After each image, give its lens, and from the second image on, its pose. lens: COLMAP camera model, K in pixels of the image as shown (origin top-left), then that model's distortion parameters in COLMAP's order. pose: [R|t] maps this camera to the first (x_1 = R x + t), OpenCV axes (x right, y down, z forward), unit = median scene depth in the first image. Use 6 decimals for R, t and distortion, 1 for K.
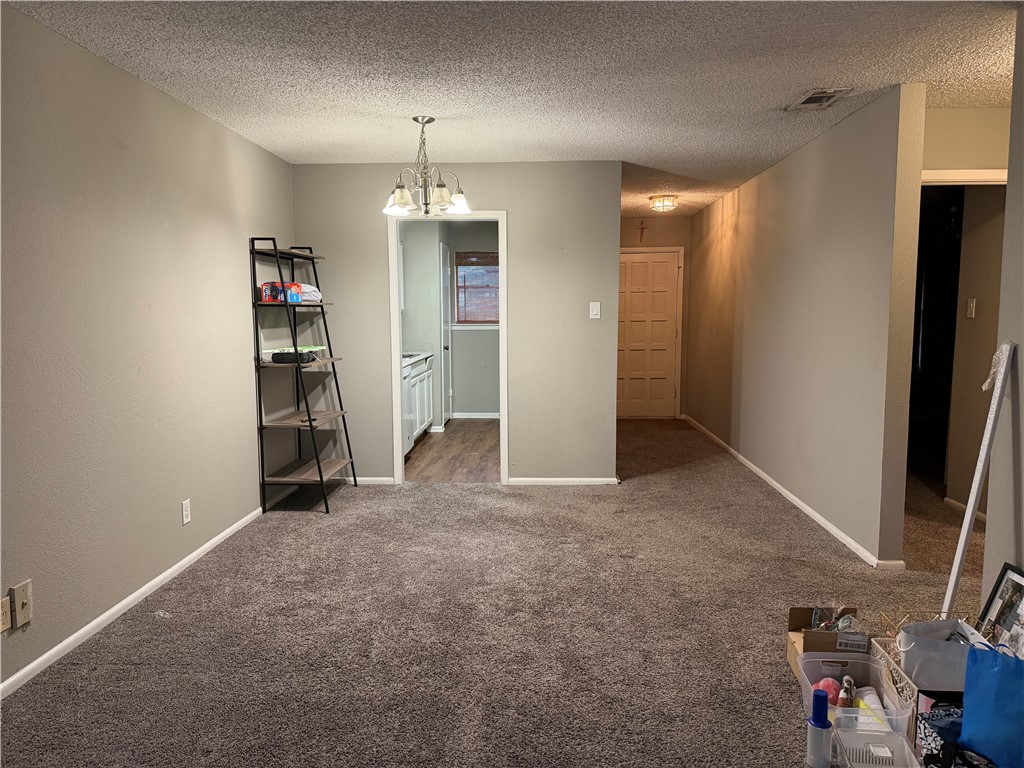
lens RADIAL K [[712.3, 0, 511.2], [0, 712.3, 384.1], [0, 0, 1]] dist [0.006724, 0.000334]
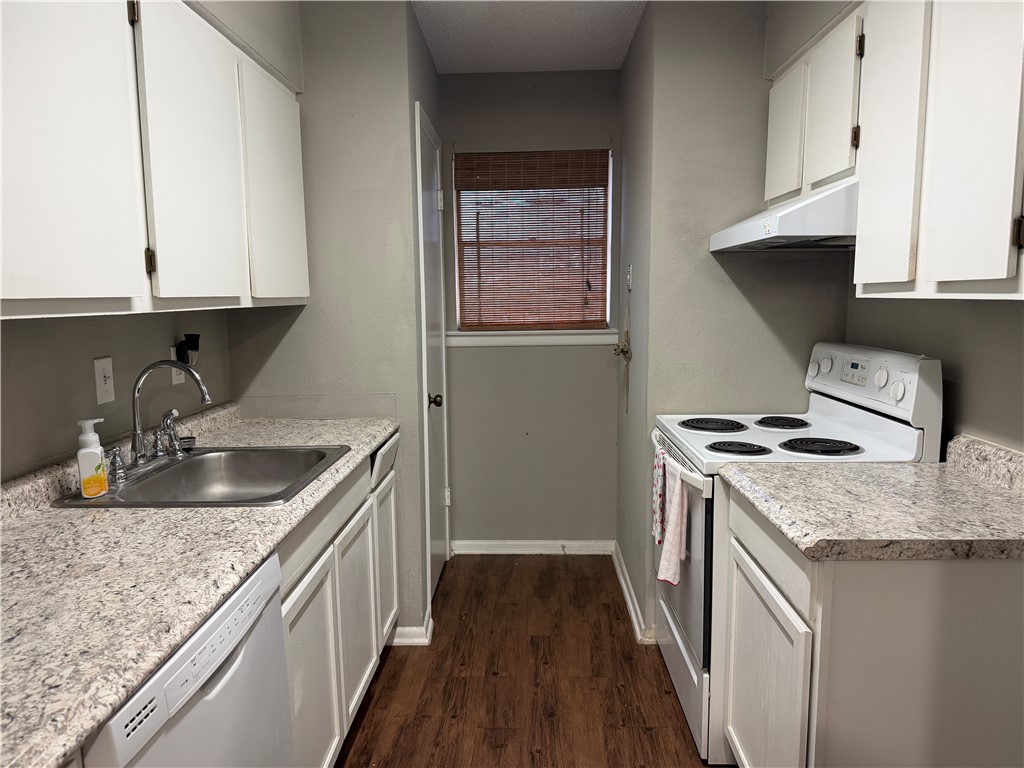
lens RADIAL K [[712.3, 0, 512.5], [0, 712.3, 385.3], [0, 0, 1]] dist [0.006724, 0.000334]
pose [[0.999850, -0.008720, 0.014958, -0.052012], [0.008416, 0.999759, 0.020284, -0.061429], [-0.015131, -0.020155, 0.999682, 0.582659]]
